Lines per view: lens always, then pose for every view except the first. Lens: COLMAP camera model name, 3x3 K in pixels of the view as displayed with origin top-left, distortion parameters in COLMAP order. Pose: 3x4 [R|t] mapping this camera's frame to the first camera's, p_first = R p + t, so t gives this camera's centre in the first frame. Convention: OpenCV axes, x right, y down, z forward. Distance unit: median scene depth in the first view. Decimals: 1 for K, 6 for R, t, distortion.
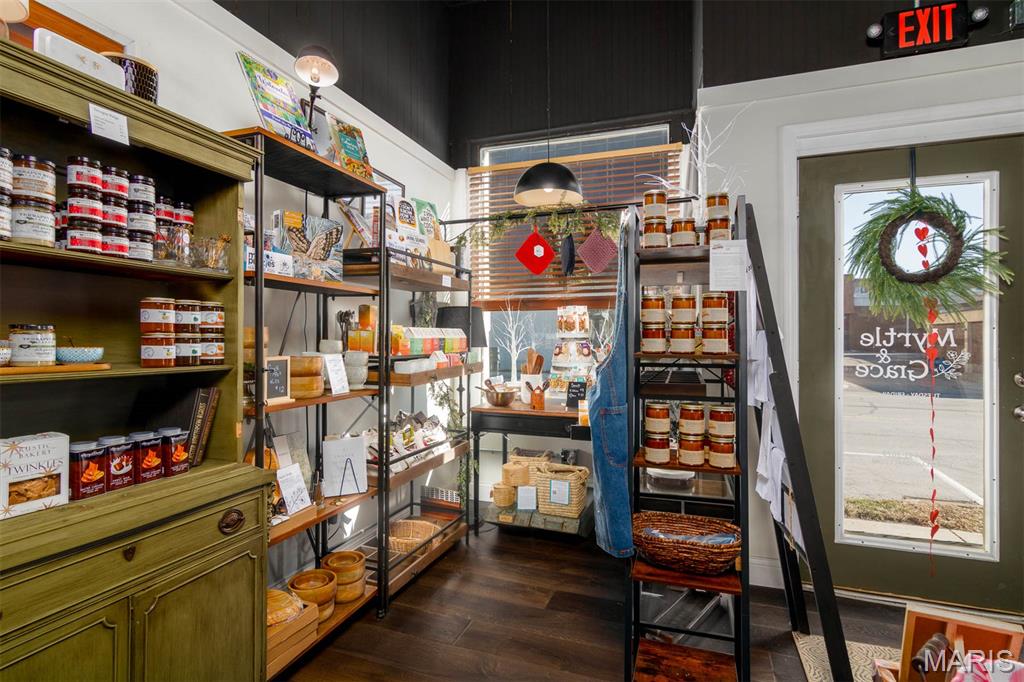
lens RADIAL K [[517.8, 0, 512.0], [0, 517.8, 341.0], [0, 0, 1]] dist [0.002425, 0.000387]
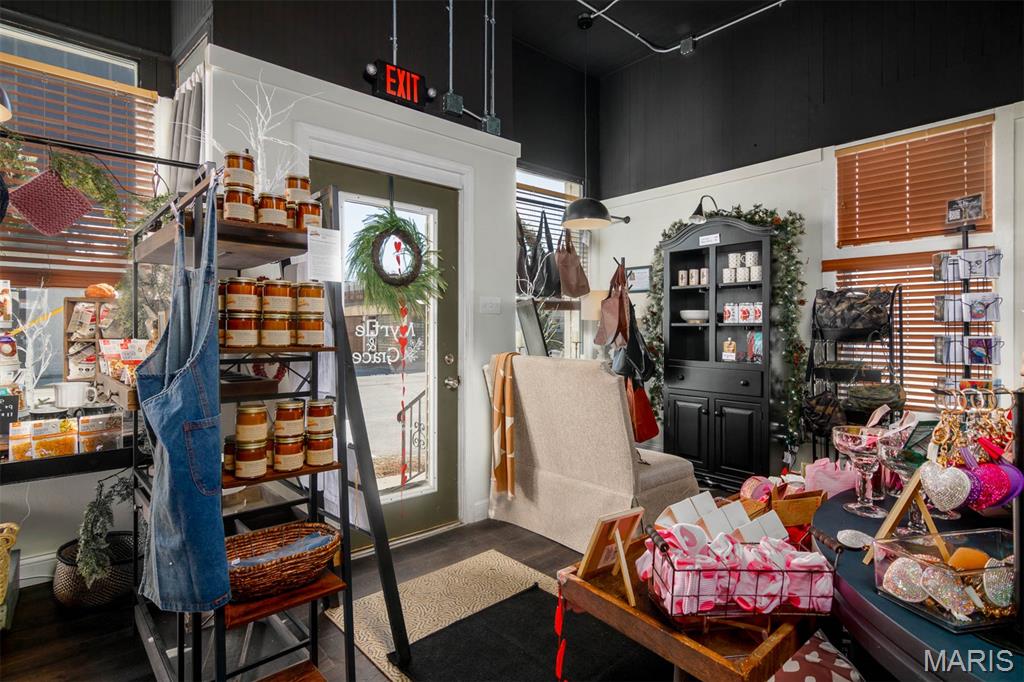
lens RADIAL K [[517.2, 0, 514.6], [0, 517.2, 328.7], [0, 0, 1]] dist [-0.004861, -0.000352]
pose [[0.478286, 0.003345, 0.878198, -0.183769], [0.002472, 0.999984, -0.005156, -0.001058], [-0.878201, 0.004637, 0.478270, 0.161744]]
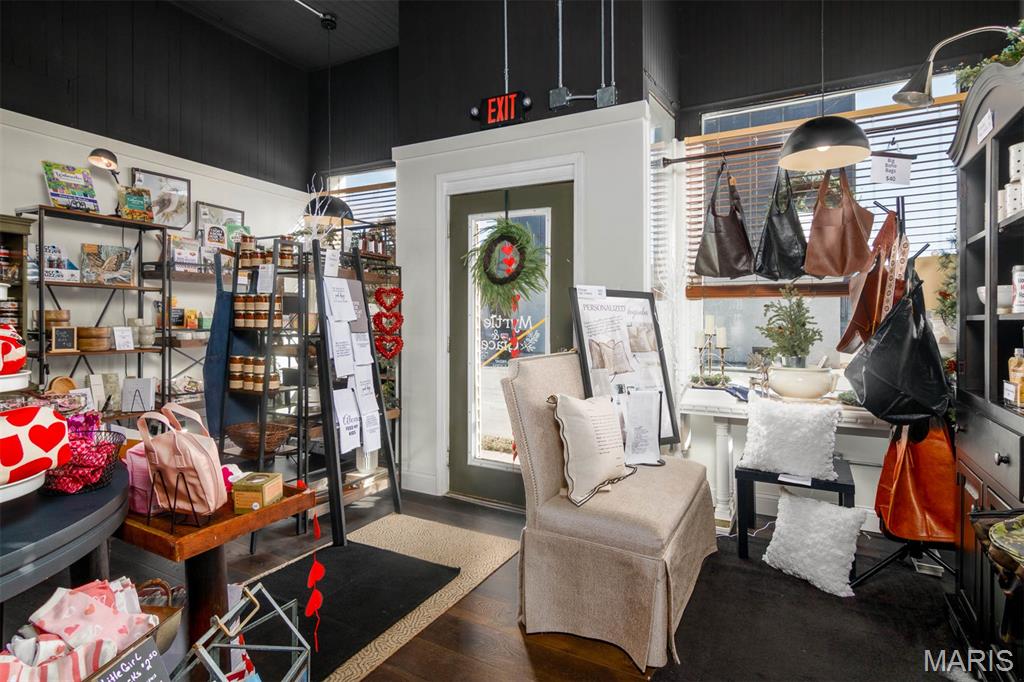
lens RADIAL K [[517.2, 0, 514.6], [0, 517.2, 328.7], [0, 0, 1]] dist [-0.004861, -0.000352]
pose [[0.990346, 0.015374, -0.137766, 1.067996], [-0.014423, 0.999865, 0.007895, 0.000367], [0.137868, -0.005832, 0.990433, -0.449568]]
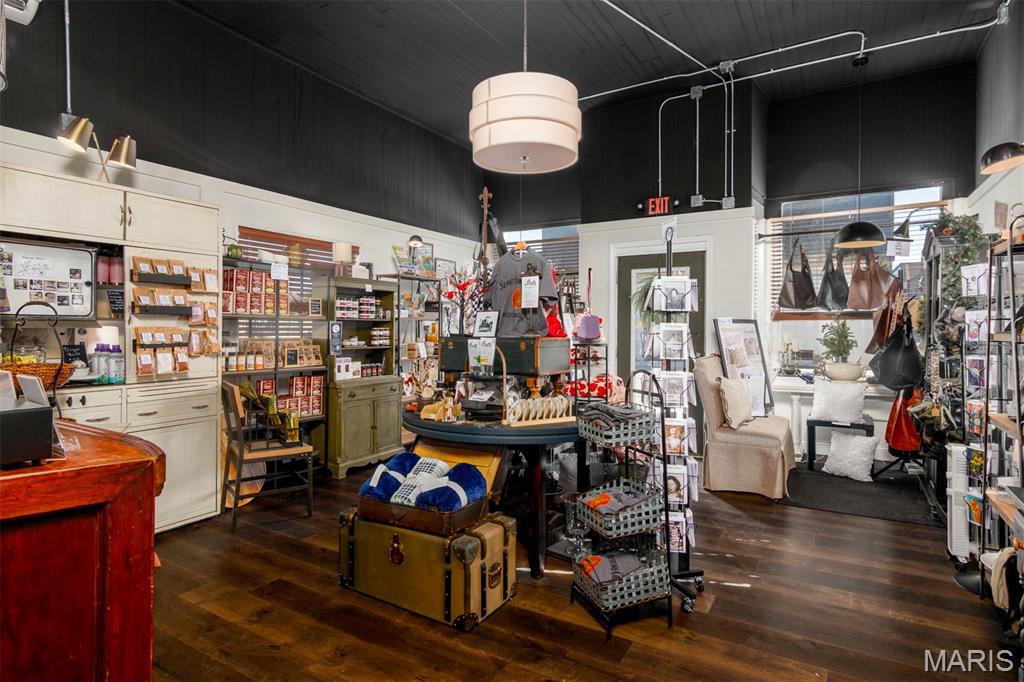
lens RADIAL K [[538.9, 0, 515.0], [0, 538.9, 353.1], [0, 0, 1]] dist [-0.003344, -0.021517]
pose [[0.985081, 0.009088, -0.171849, 0.590591], [-0.001299, 0.998969, 0.045380, -0.048112], [0.172084, -0.044480, 0.984078, -1.606489]]
